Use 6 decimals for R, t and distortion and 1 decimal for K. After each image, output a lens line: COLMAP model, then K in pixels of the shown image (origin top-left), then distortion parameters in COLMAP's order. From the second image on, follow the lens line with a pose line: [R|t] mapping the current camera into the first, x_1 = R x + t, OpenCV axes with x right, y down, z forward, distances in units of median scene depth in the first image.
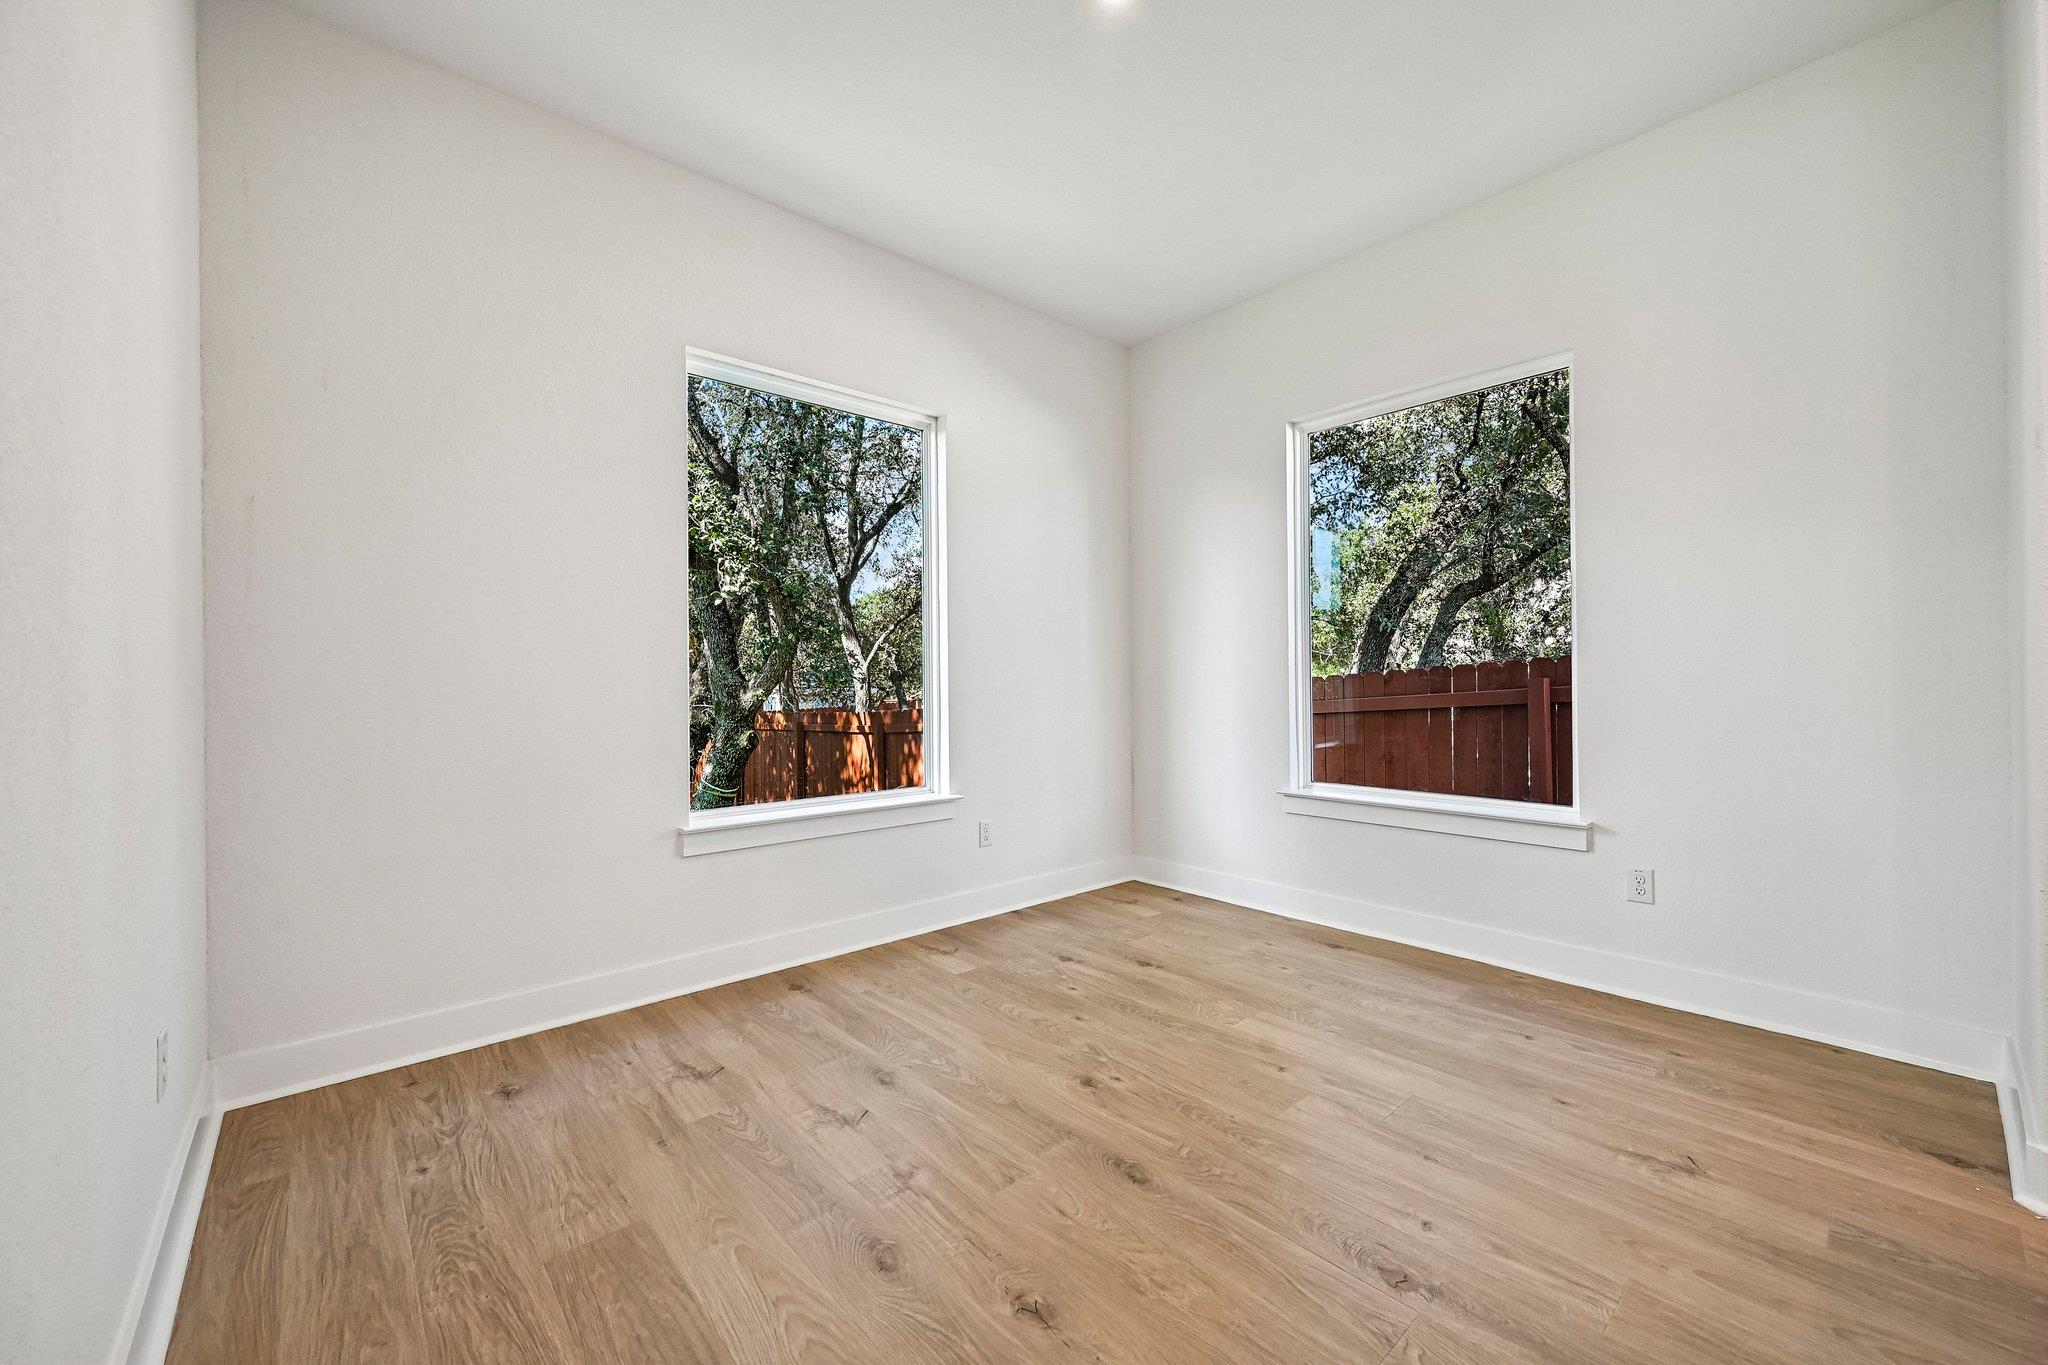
lens RADIAL K [[799.2, 0, 1028.3], [0, 799.2, 687.2], [0, 0, 1]] dist [-0.001857, 0.001132]
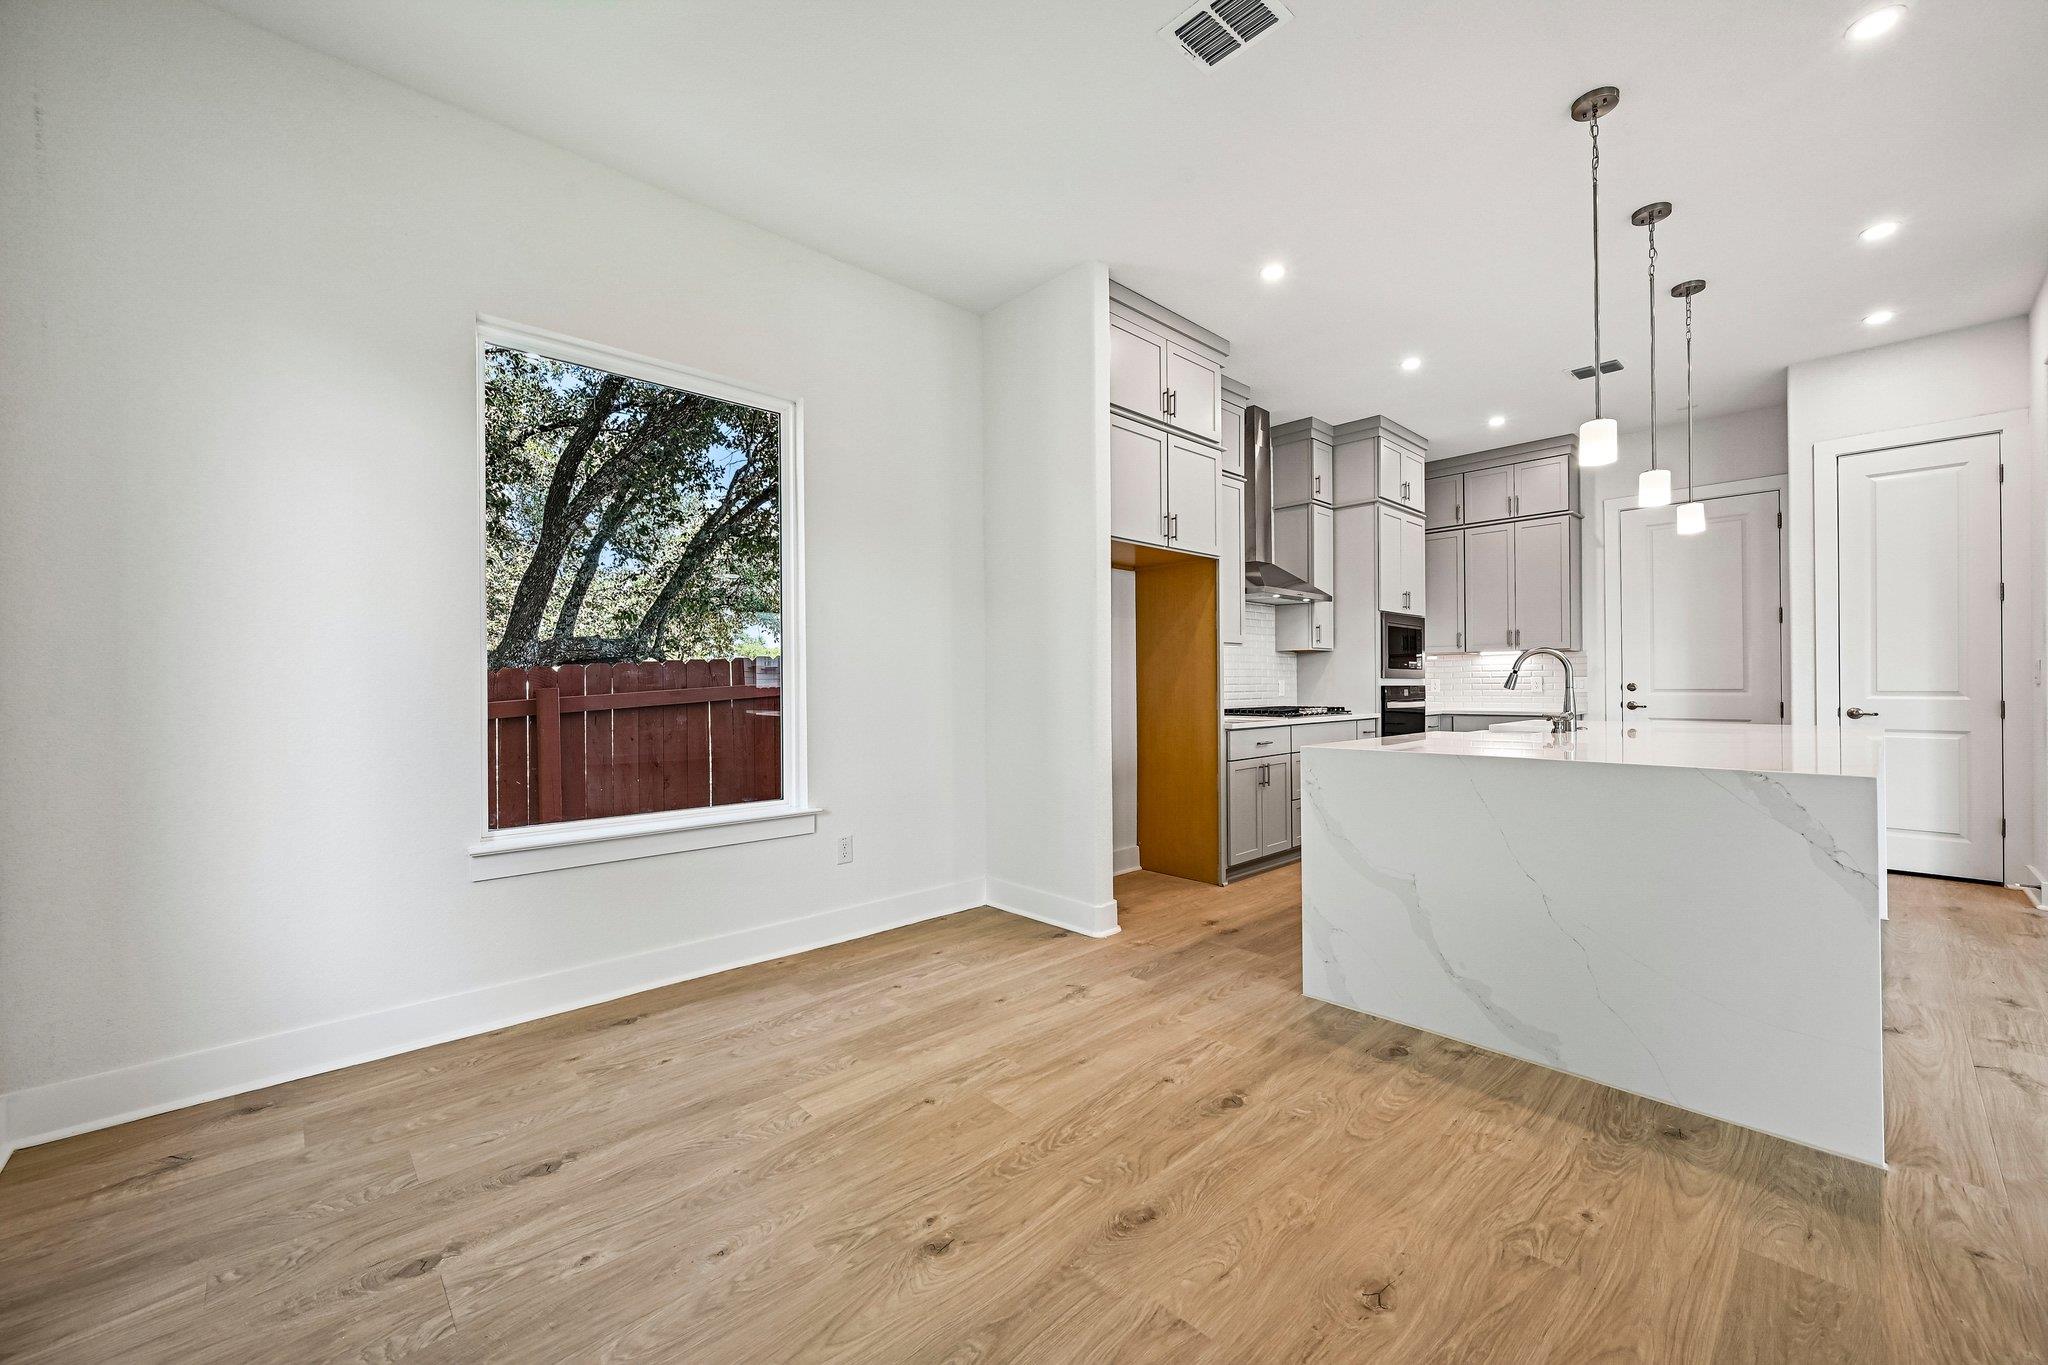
lens RADIAL K [[799.2, 0, 1026.7], [0, 799.2, 682.4], [0, 0, 1]] dist [-0.001857, 0.001132]
pose [[-0.028115, 0.011551, 0.999538, -0.634757], [0.014248, 0.999836, -0.011153, 0.001131], [-0.999503, 0.013928, -0.028275, 0.921432]]
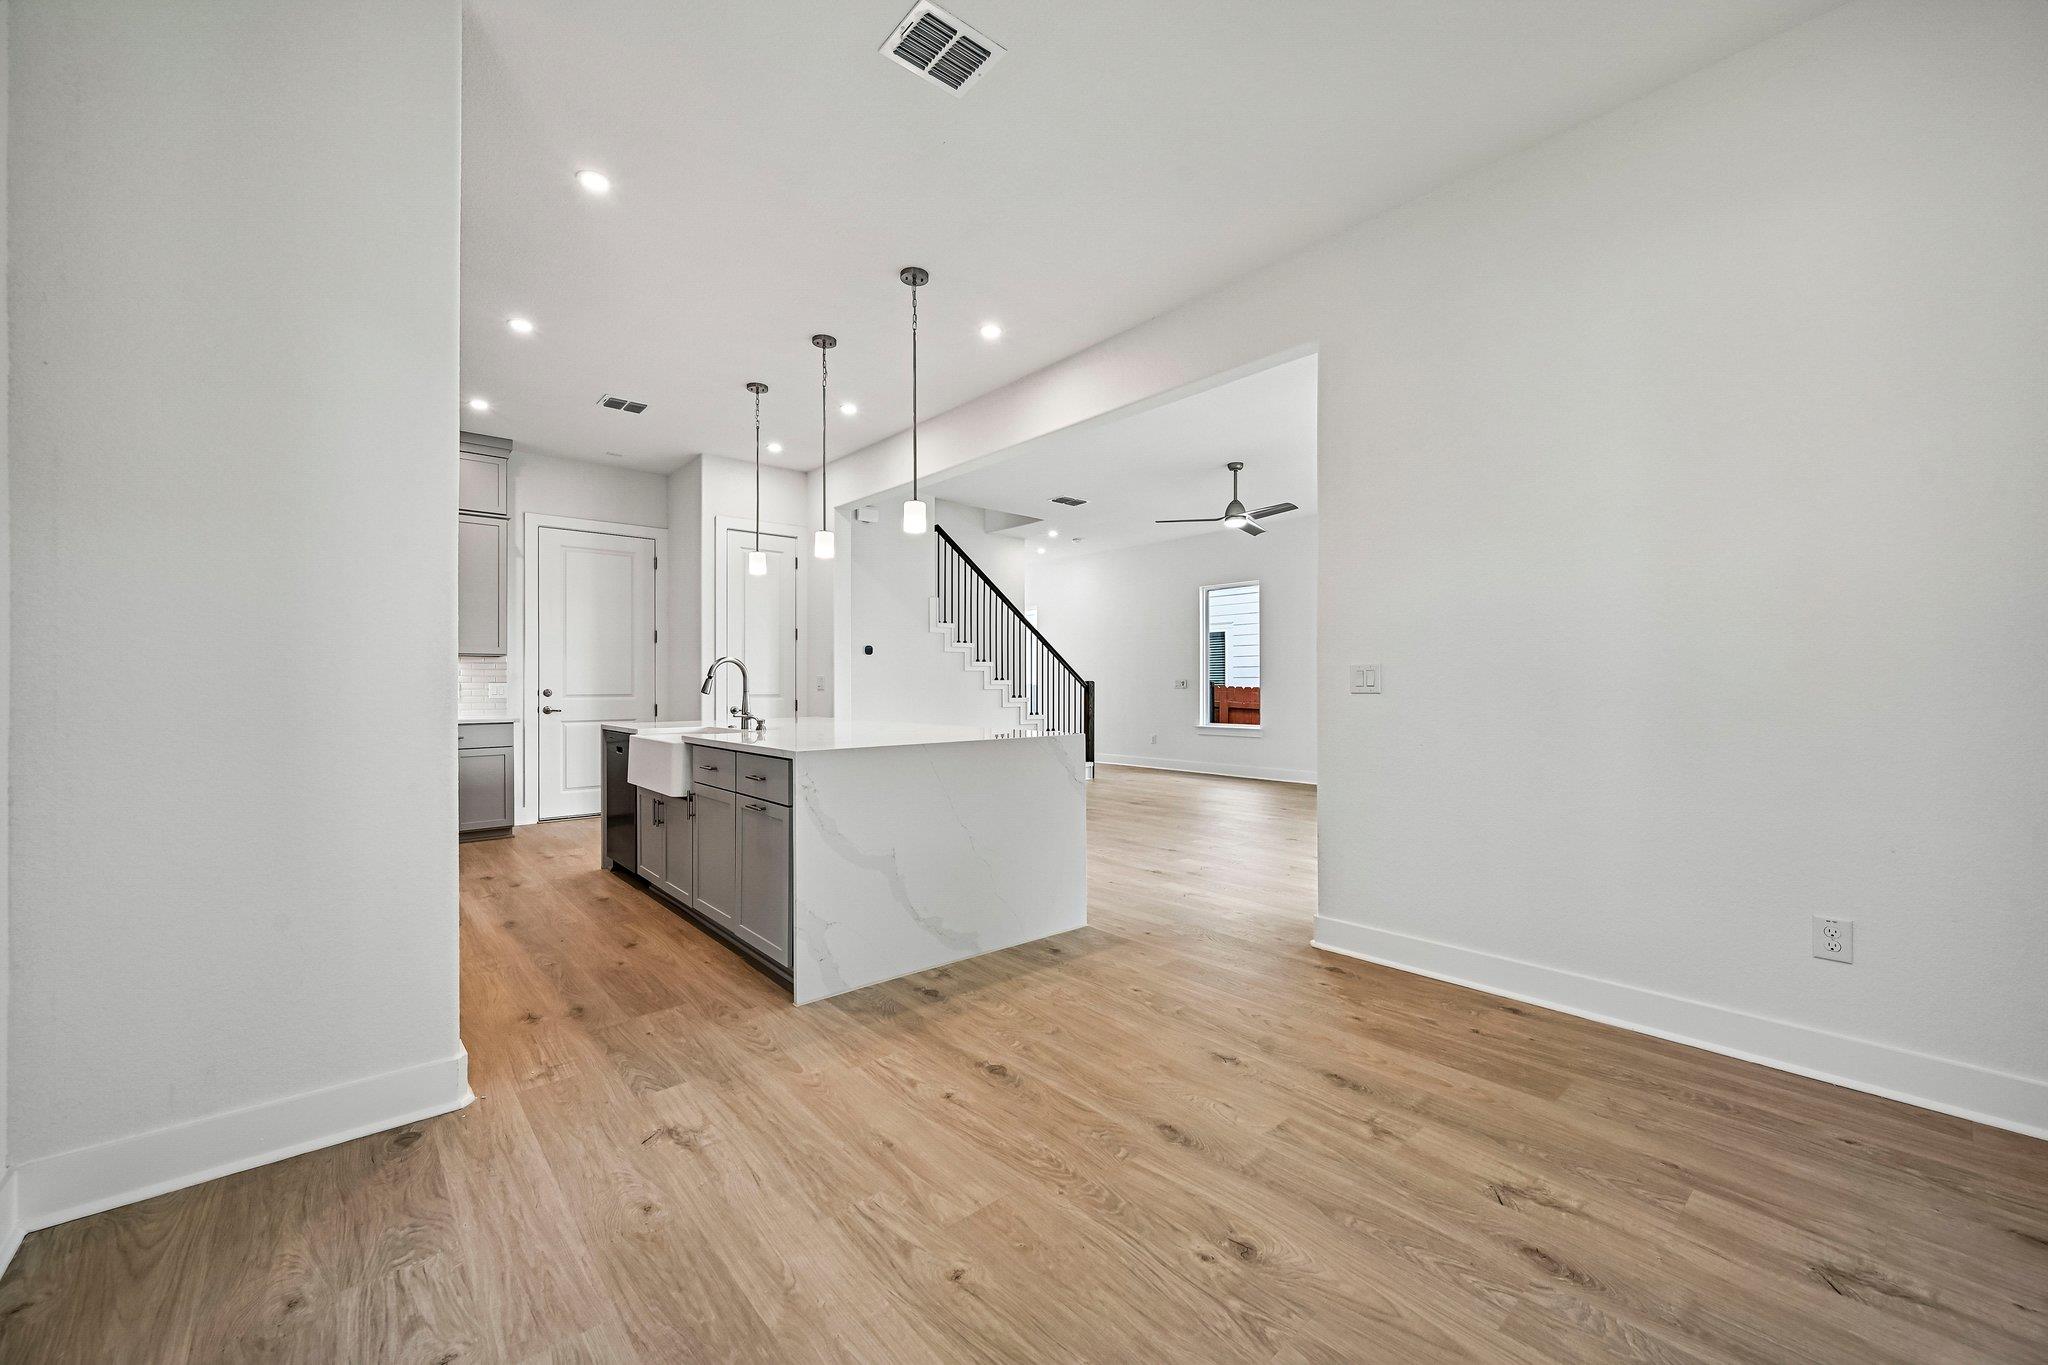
lens RADIAL K [[799.2, 0, 1024.9], [0, 799.2, 684.2], [0, 0, 1]] dist [-0.001857, 0.001132]
pose [[-0.999893, 0.010490, 0.010193, 0.253578], [0.010541, 0.999932, 0.004944, -0.011741], [-0.010140, 0.005051, -0.999936, 1.684179]]
